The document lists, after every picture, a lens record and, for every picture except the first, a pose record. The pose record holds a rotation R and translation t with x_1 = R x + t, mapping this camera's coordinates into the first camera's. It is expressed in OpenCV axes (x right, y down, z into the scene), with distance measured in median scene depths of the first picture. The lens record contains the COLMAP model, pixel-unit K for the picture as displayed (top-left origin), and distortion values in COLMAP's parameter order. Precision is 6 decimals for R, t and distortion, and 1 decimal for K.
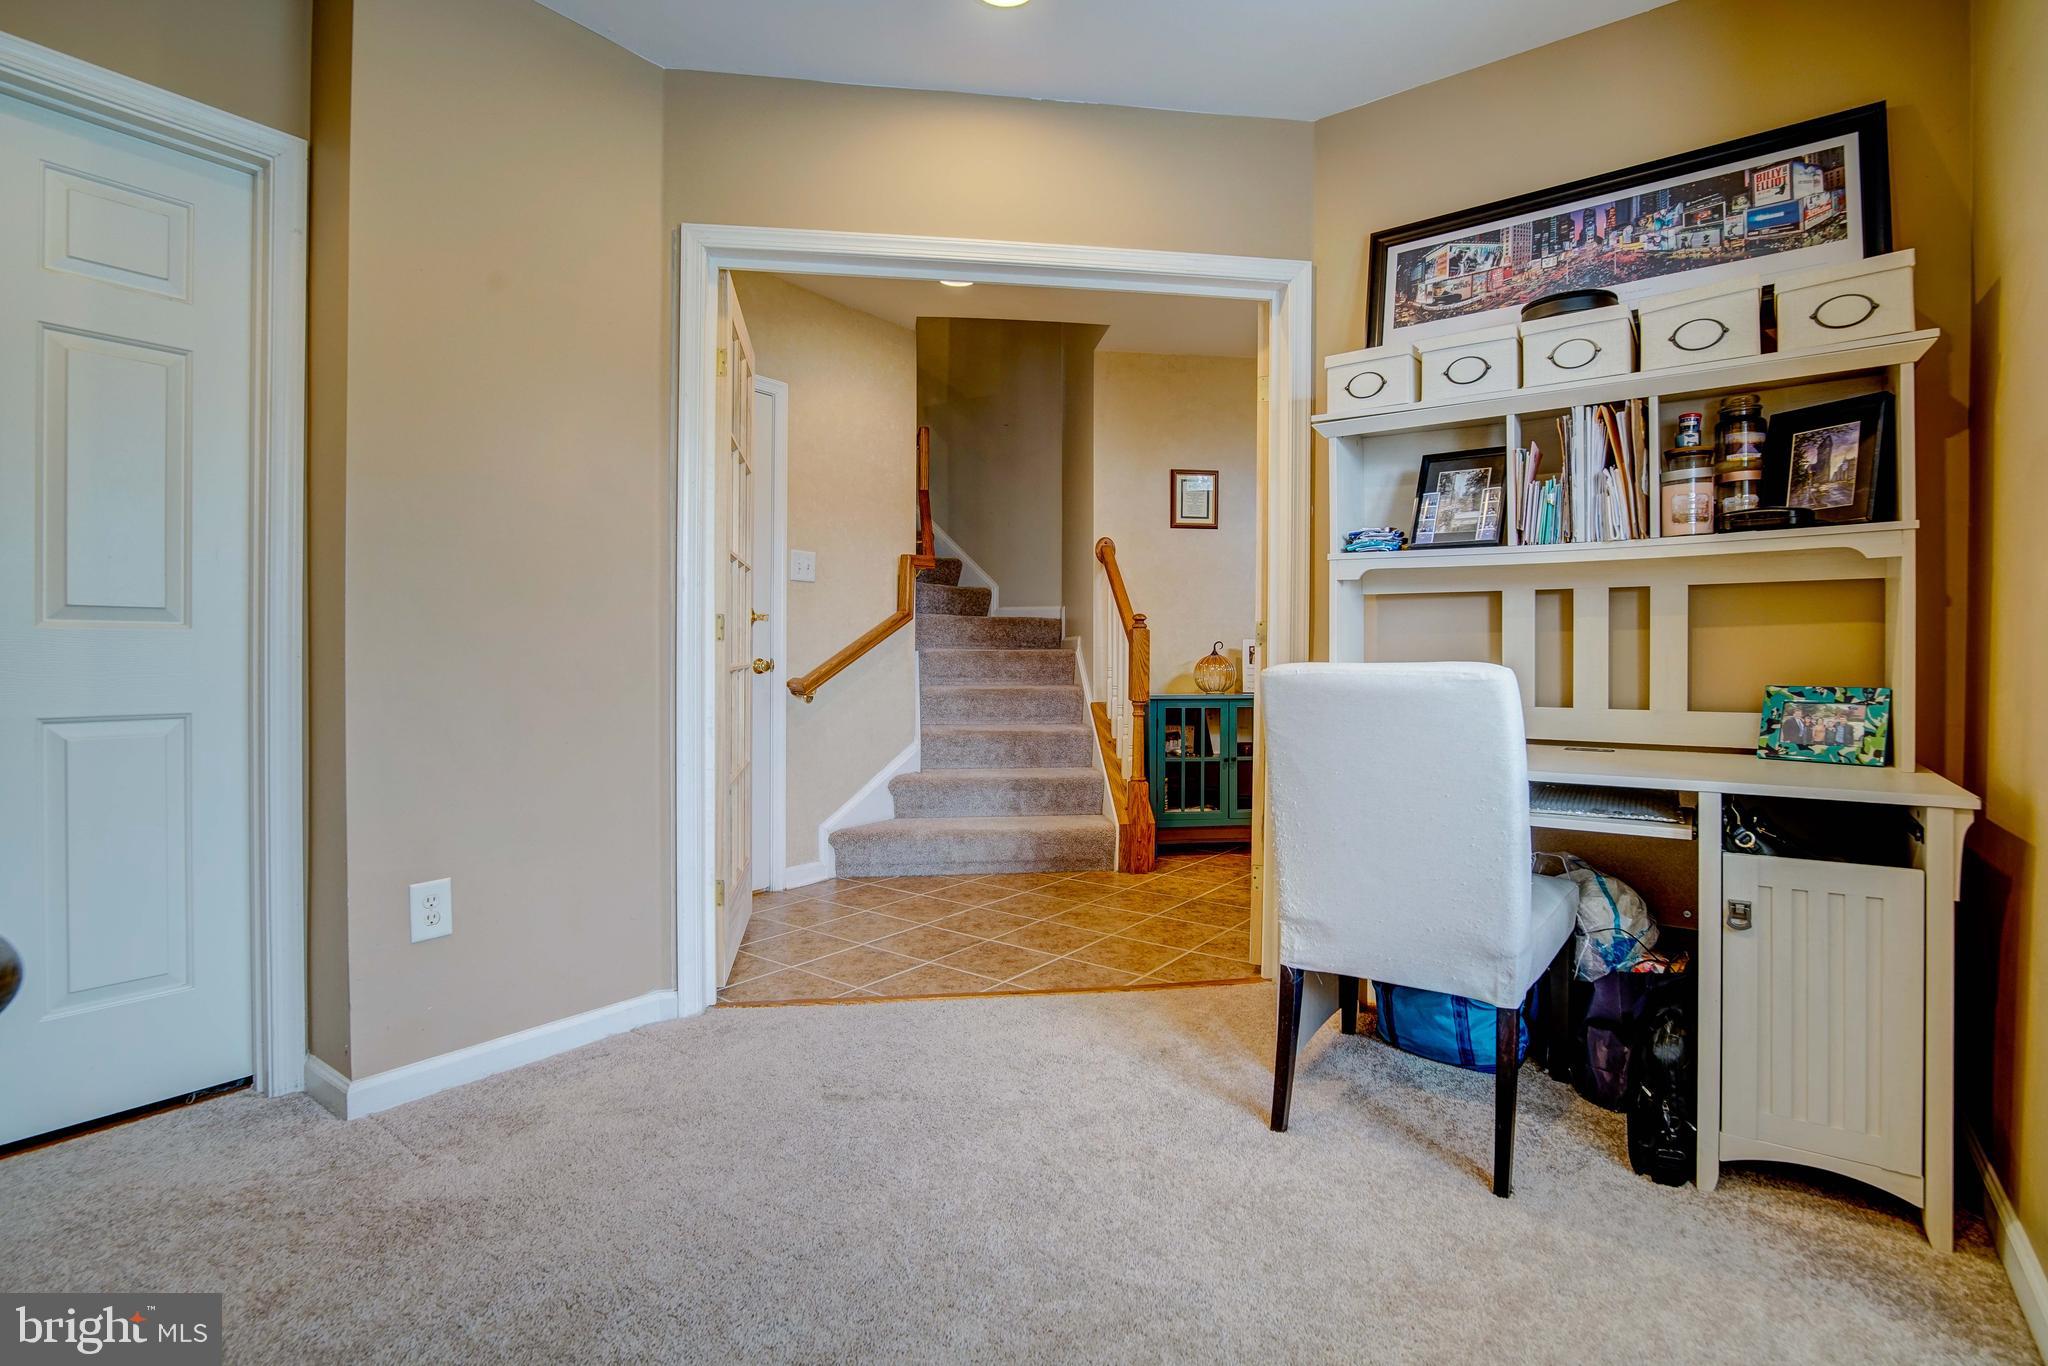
lens RADIAL K [[964.1, 0, 1019.8], [0, 964.1, 664.8], [0, 0, 1]] dist [-0.028304, 0.006145]
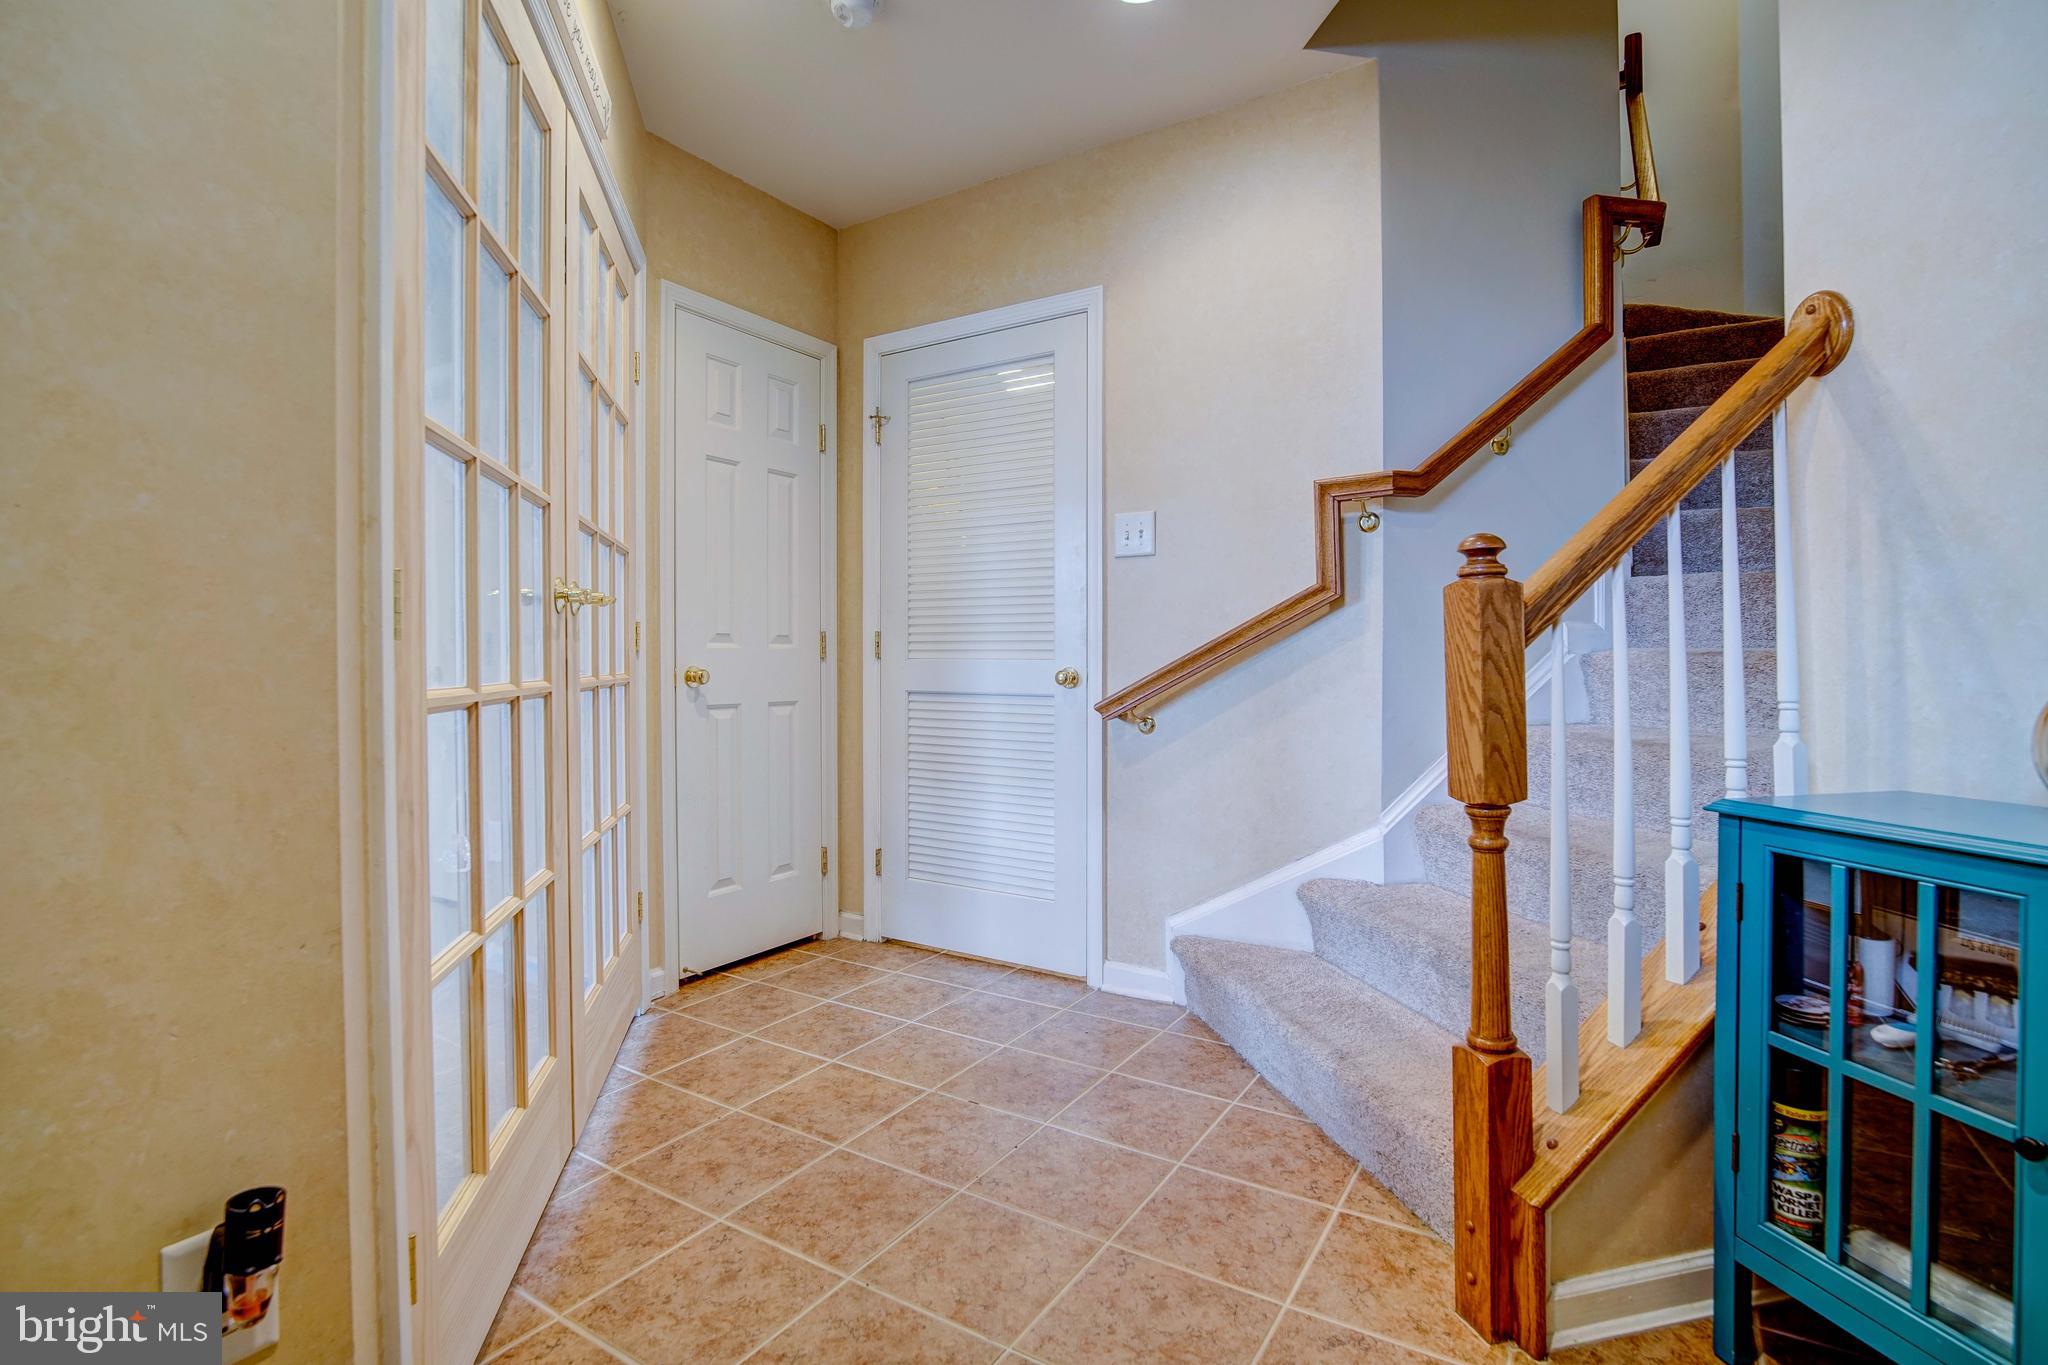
lens RADIAL K [[964.1, 0, 1019.8], [0, 964.1, 664.3], [0, 0, 1]] dist [-0.028304, 0.006145]
pose [[0.078875, 0.005035, -0.996872, 0.460494], [0.000001, 0.999987, 0.005051, -0.013141], [0.996885, -0.000400, 0.078874, 0.864541]]
